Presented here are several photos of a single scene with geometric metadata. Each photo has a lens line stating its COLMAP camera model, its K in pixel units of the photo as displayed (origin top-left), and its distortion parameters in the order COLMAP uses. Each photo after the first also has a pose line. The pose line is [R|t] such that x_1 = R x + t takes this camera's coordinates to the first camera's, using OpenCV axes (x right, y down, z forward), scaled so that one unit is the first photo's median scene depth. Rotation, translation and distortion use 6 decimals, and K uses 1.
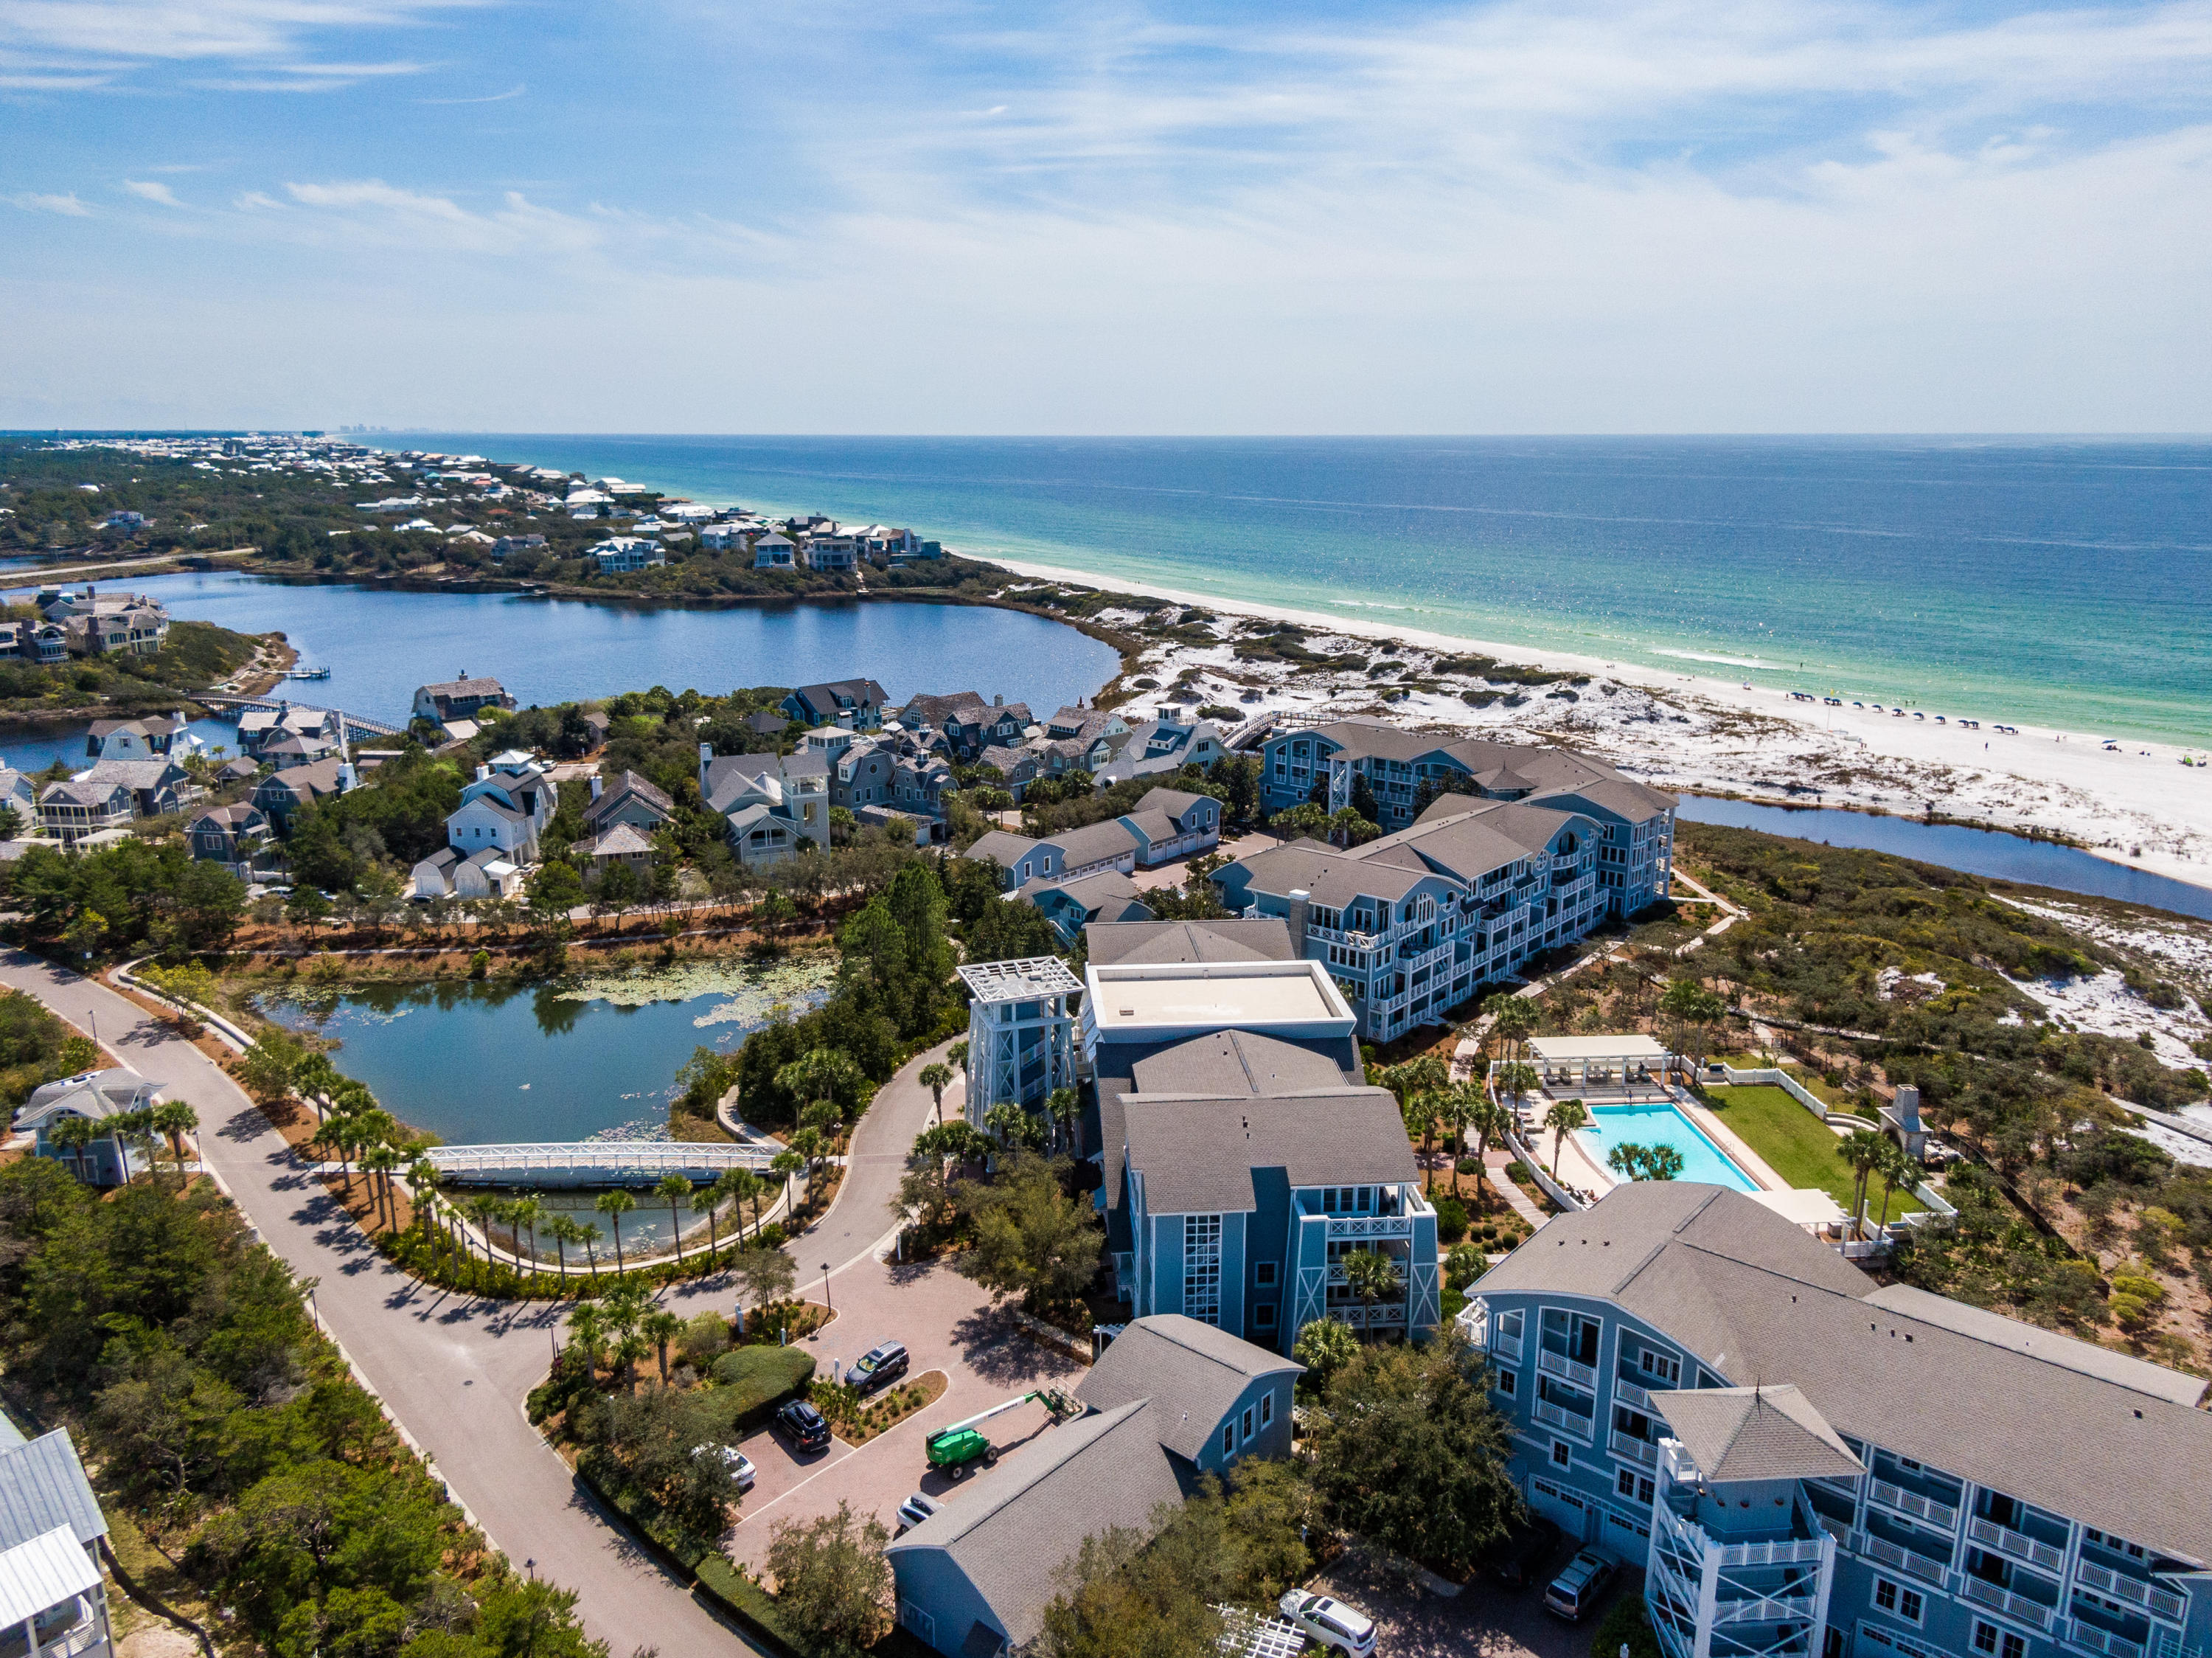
lens RADIAL K [[1553.4, 0, 1106.0], [0, 1553.4, 829.0], [0, 0, 1]] dist [0.044832, -0.061324]
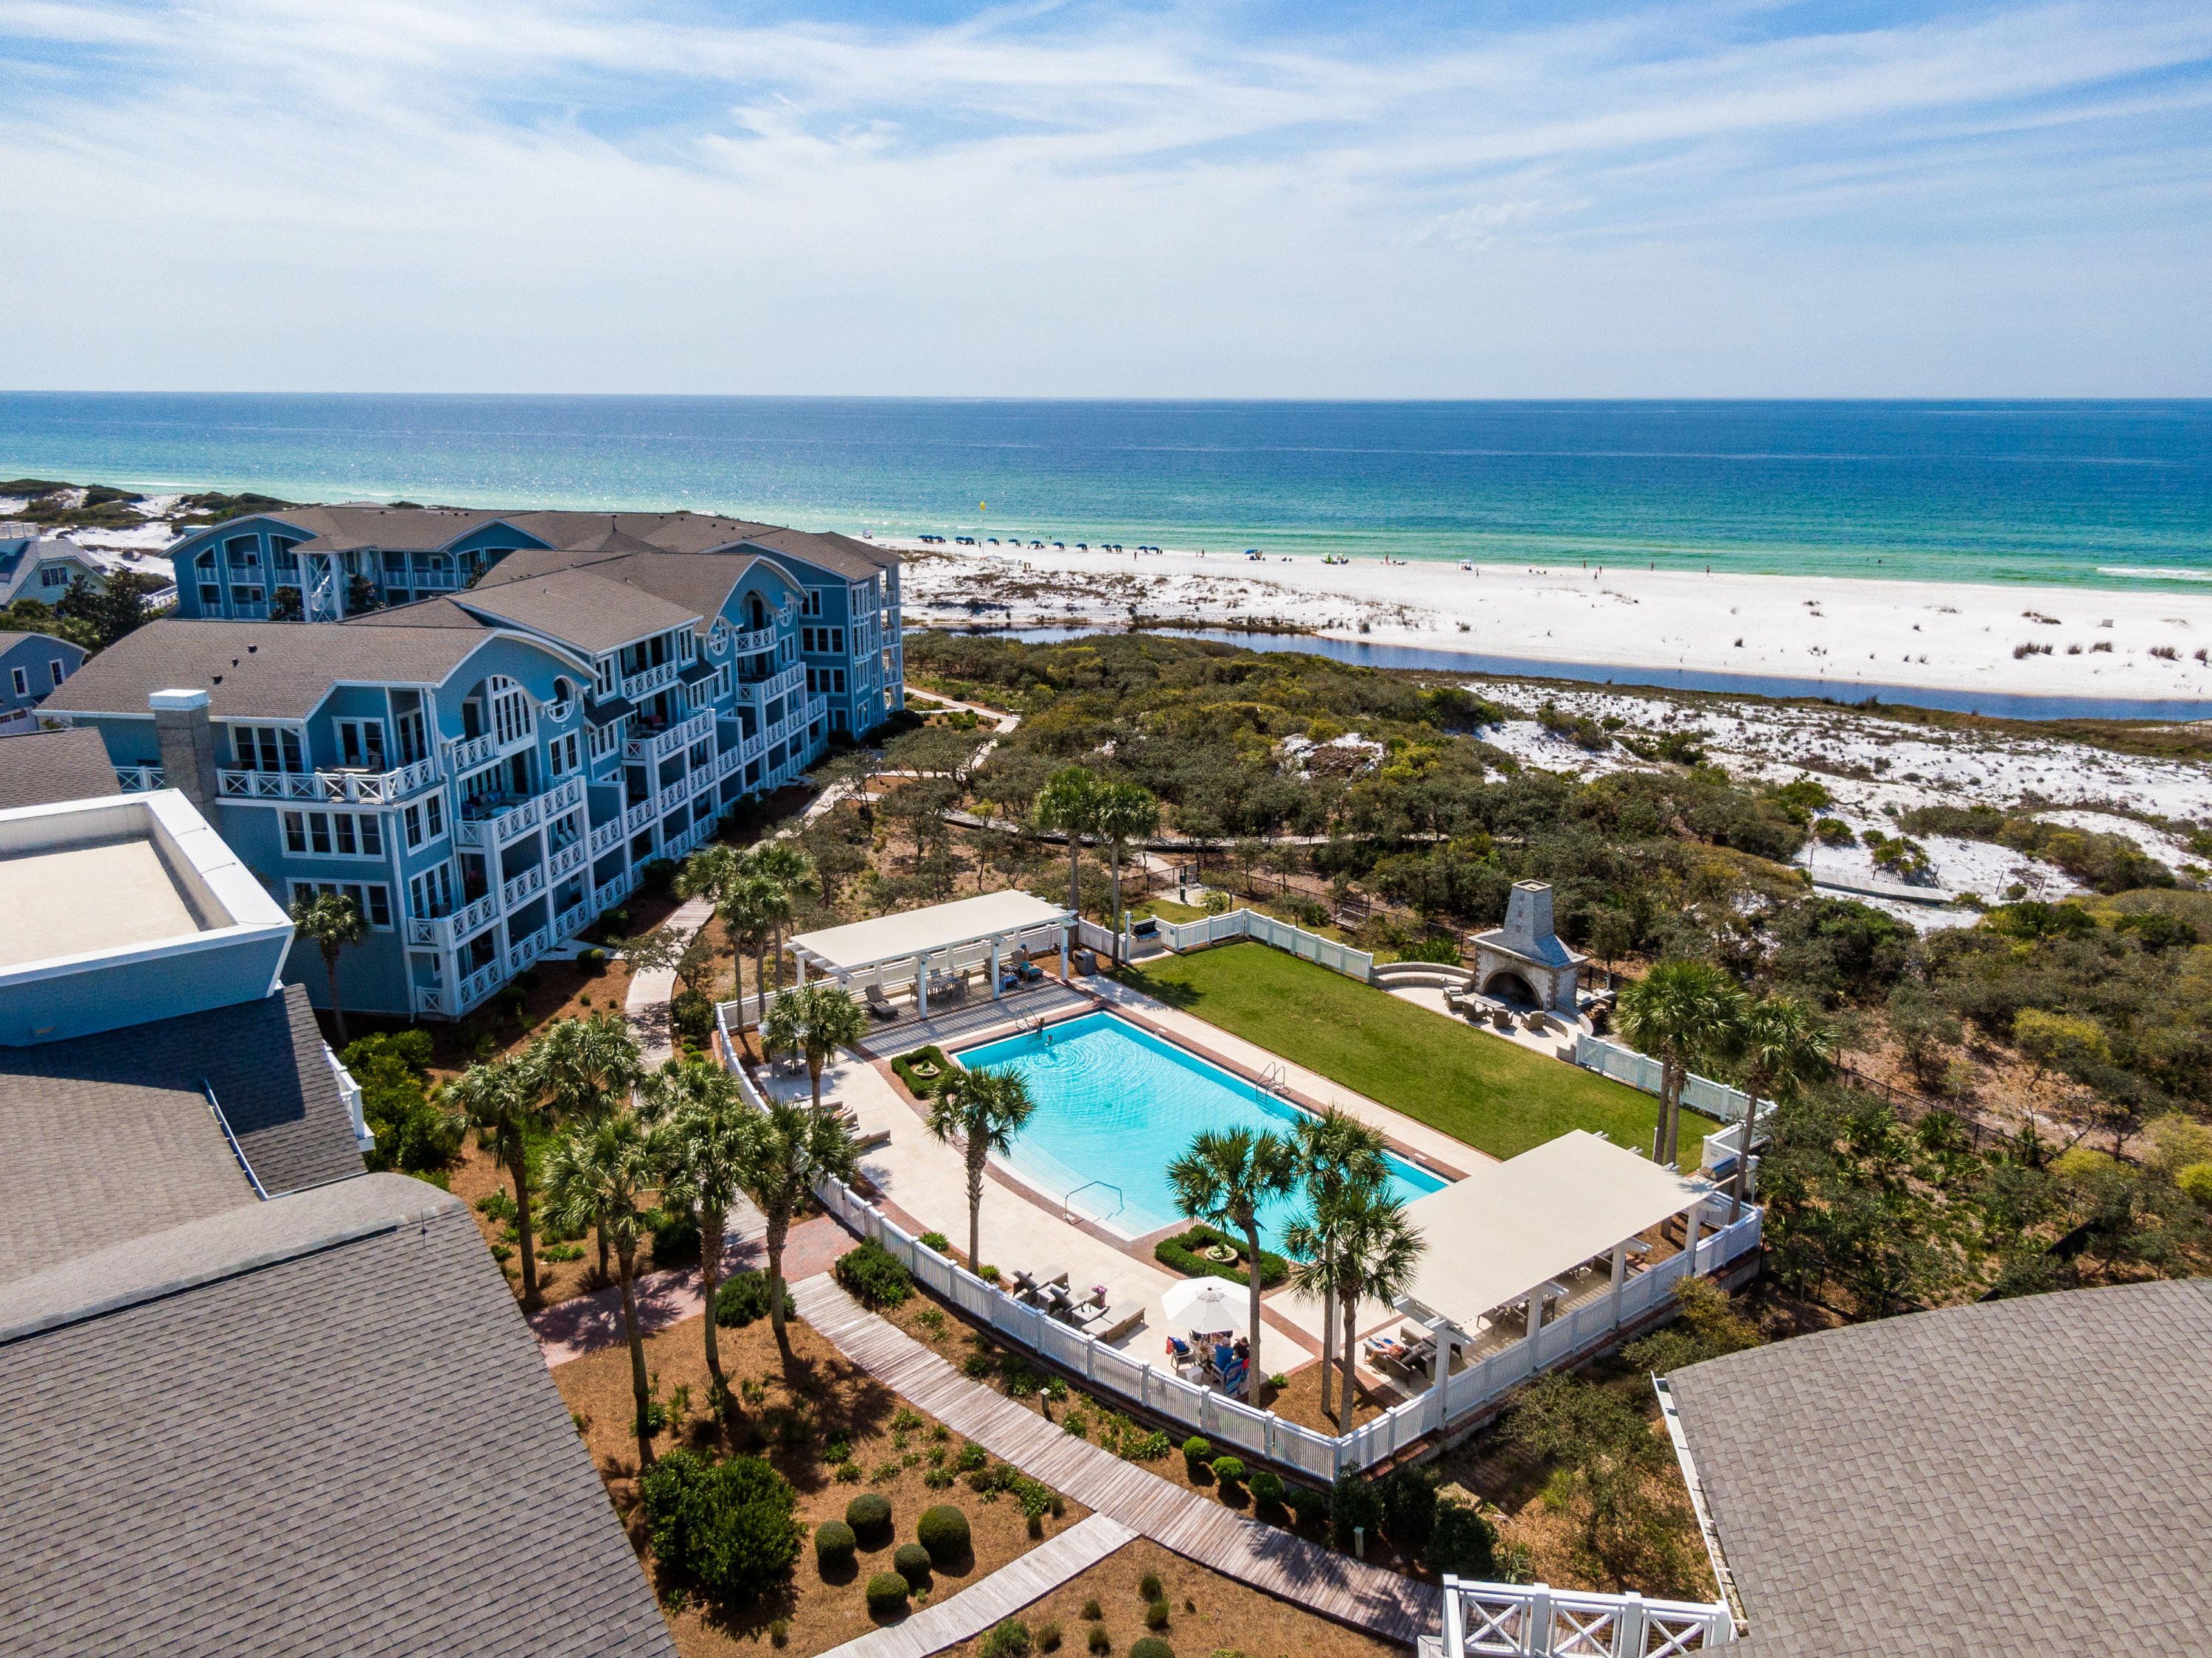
lens RADIAL K [[1553.4, 0, 1106.0], [0, 1553.4, 829.0], [0, 0, 1]] dist [0.044832, -0.061324]
pose [[0.833363, -0.137465, 0.535359, 0.102570], [0.125645, 0.990337, 0.058705, 0.081628], [-0.538256, 0.018343, 0.842582, 0.528726]]
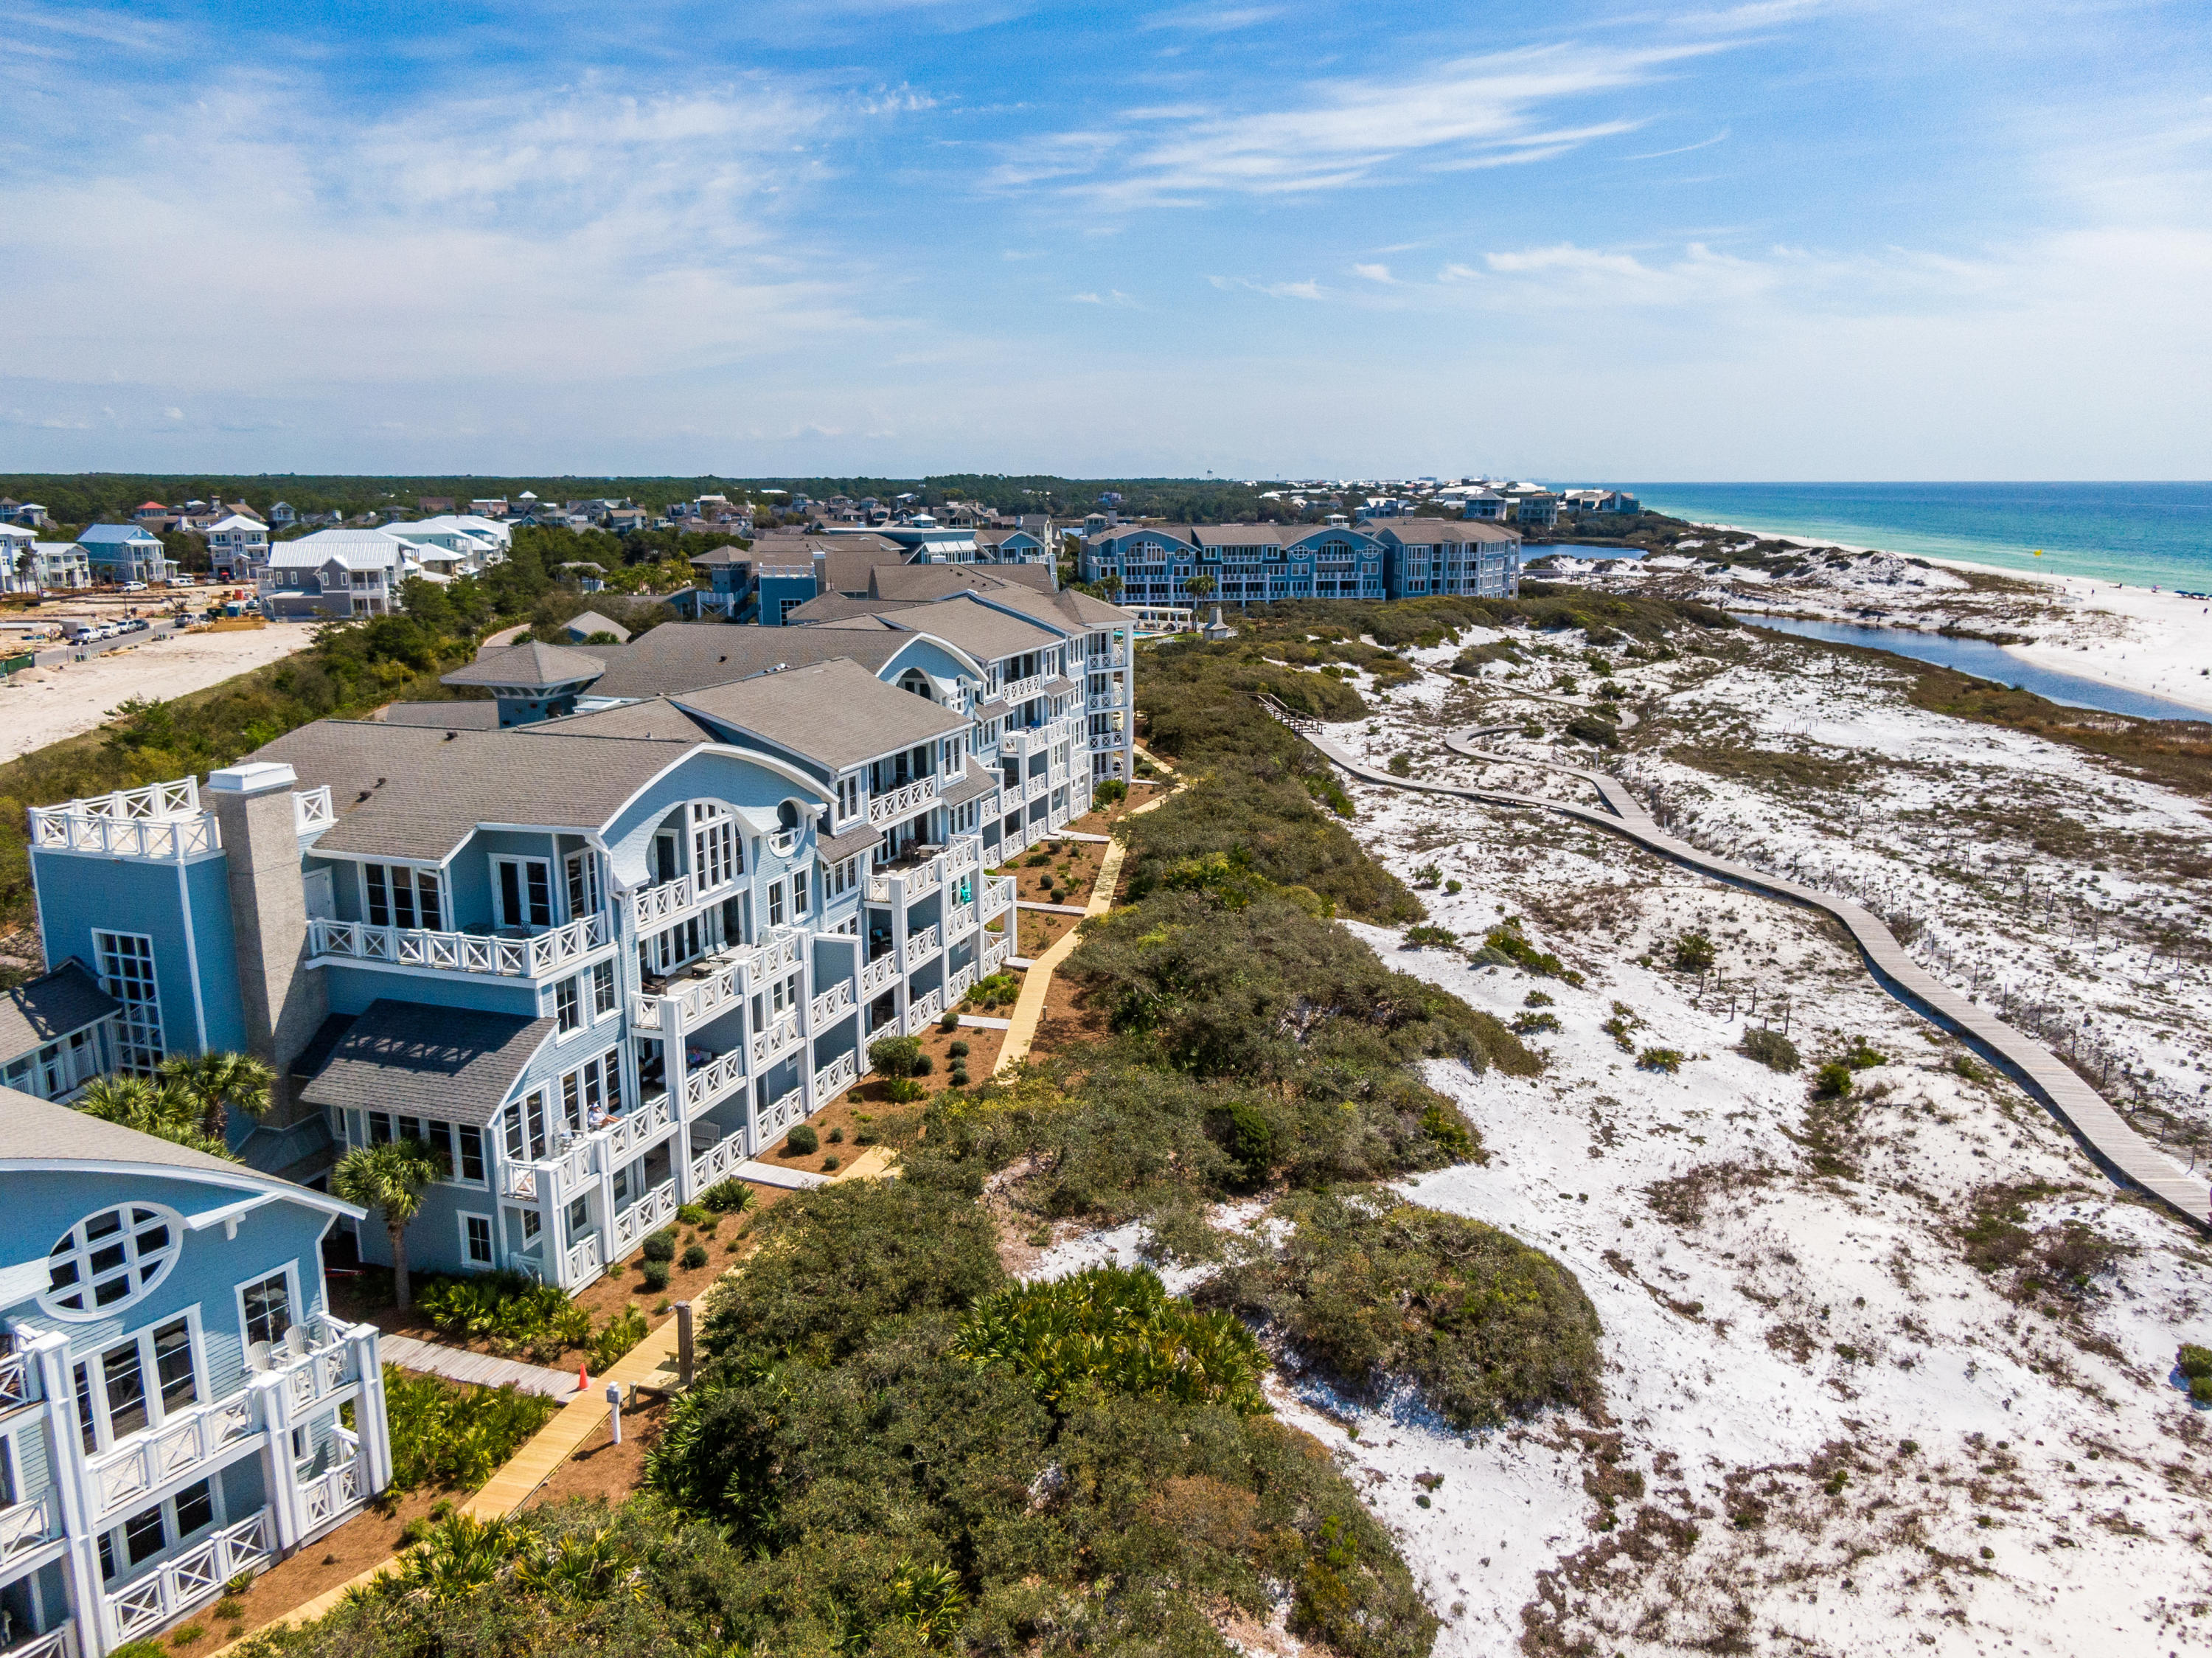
lens RADIAL K [[1553.4, 0, 1106.0], [0, 1553.4, 829.0], [0, 0, 1]] dist [0.044832, -0.061324]
pose [[0.923011, -0.081580, 0.376025, 0.155936], [0.095949, 0.995193, -0.019610, 0.063769], [-0.372617, 0.054180, 0.926402, 0.645091]]
